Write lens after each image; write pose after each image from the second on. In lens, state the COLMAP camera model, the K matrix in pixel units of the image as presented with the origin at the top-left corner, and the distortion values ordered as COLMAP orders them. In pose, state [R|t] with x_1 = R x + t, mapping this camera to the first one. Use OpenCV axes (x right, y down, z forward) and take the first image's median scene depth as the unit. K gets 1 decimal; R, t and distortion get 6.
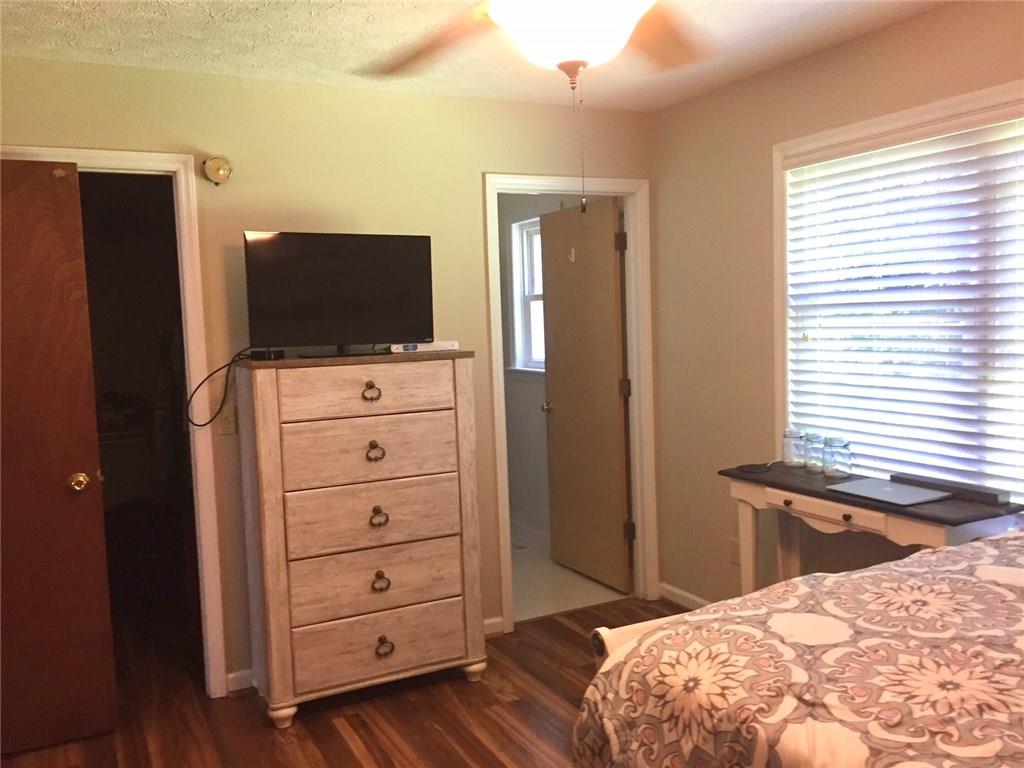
lens RADIAL K [[882.8, 0, 512.6], [0, 882.8, 383.2], [0, 0, 1]] dist [0.042743, -0.010975]
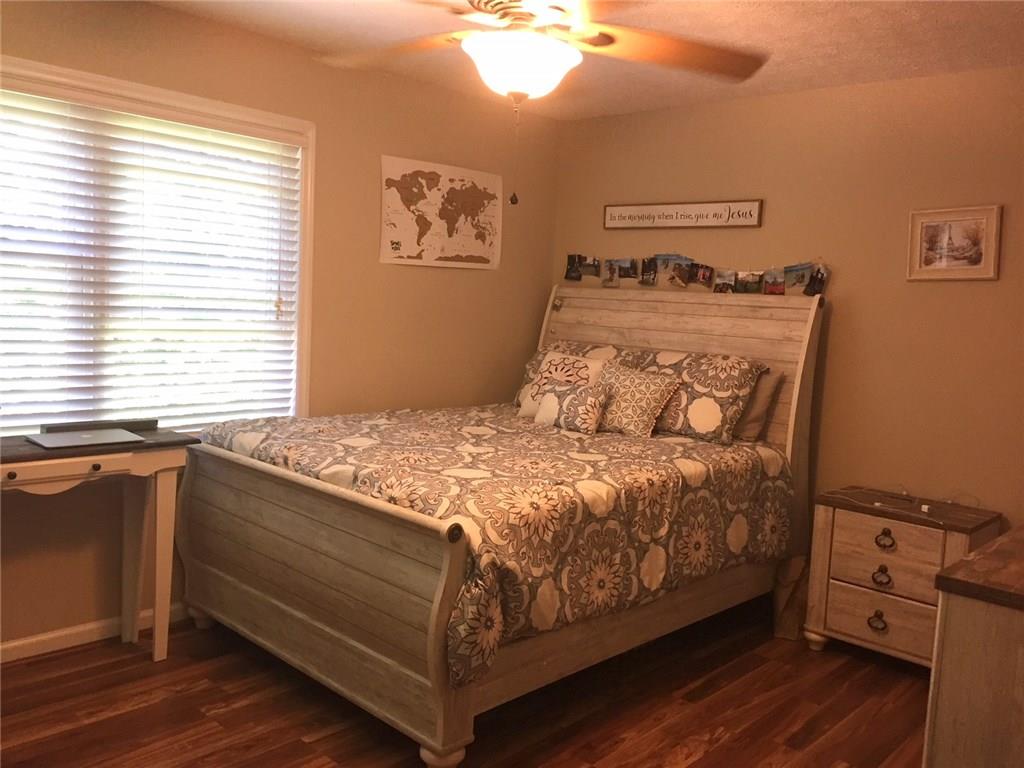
lens RADIAL K [[882.8, 0, 513.2], [0, 882.8, 384.5], [0, 0, 1]] dist [0.042743, -0.010975]
pose [[-0.328533, -0.087536, 0.940427, -0.748782], [0.035680, 0.993835, 0.104972, -0.034955], [-0.943818, 0.068042, -0.323384, 0.882648]]
